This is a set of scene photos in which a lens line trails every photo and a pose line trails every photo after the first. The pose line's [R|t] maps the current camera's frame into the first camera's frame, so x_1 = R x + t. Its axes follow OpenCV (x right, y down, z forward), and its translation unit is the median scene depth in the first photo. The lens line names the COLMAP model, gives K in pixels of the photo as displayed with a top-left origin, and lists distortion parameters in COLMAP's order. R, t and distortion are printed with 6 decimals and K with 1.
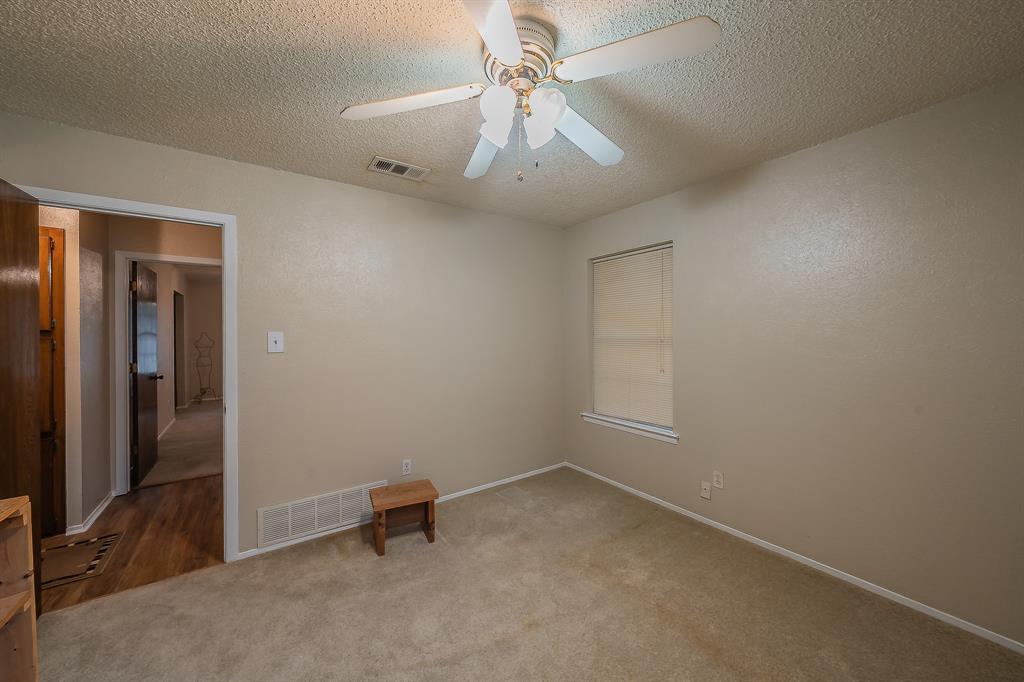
lens RADIAL K [[372.8, 0, 506.1], [0, 372.8, 337.5], [0, 0, 1]] dist [-0.001548, -0.000087]
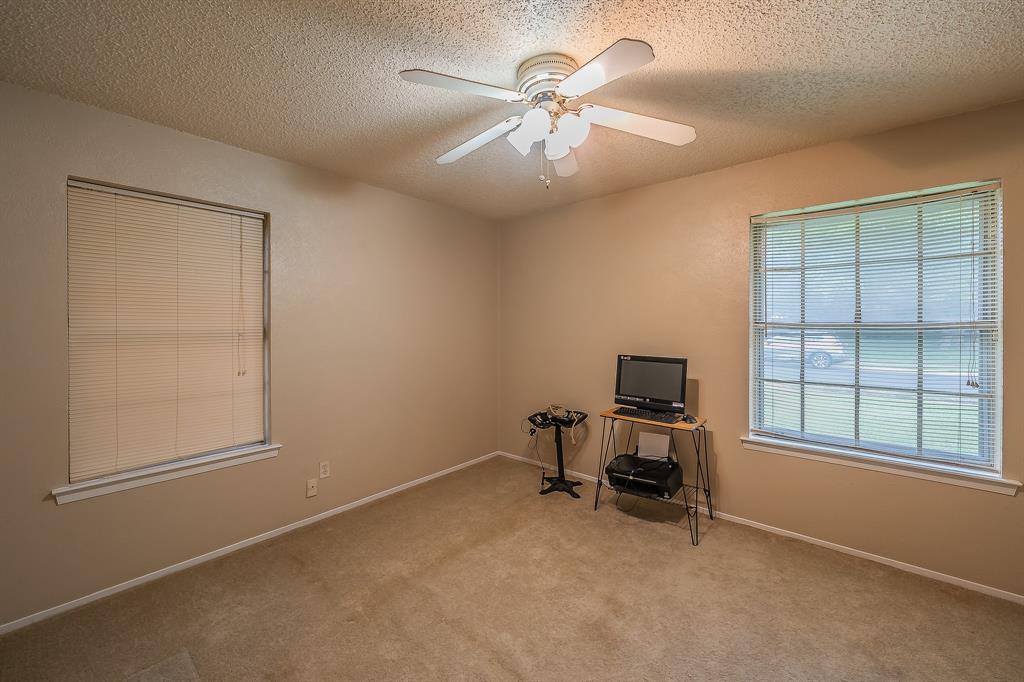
lens RADIAL K [[389.7, 0, 528.1], [0, 389.7, 326.9], [0, 0, 1]] dist [0.001065, 0.000251]
pose [[-0.258684, 0.000334, 0.965962, -0.547658], [0.011334, 0.999932, 0.002689, -0.002523], [-0.965895, 0.011644, -0.258671, 0.673126]]
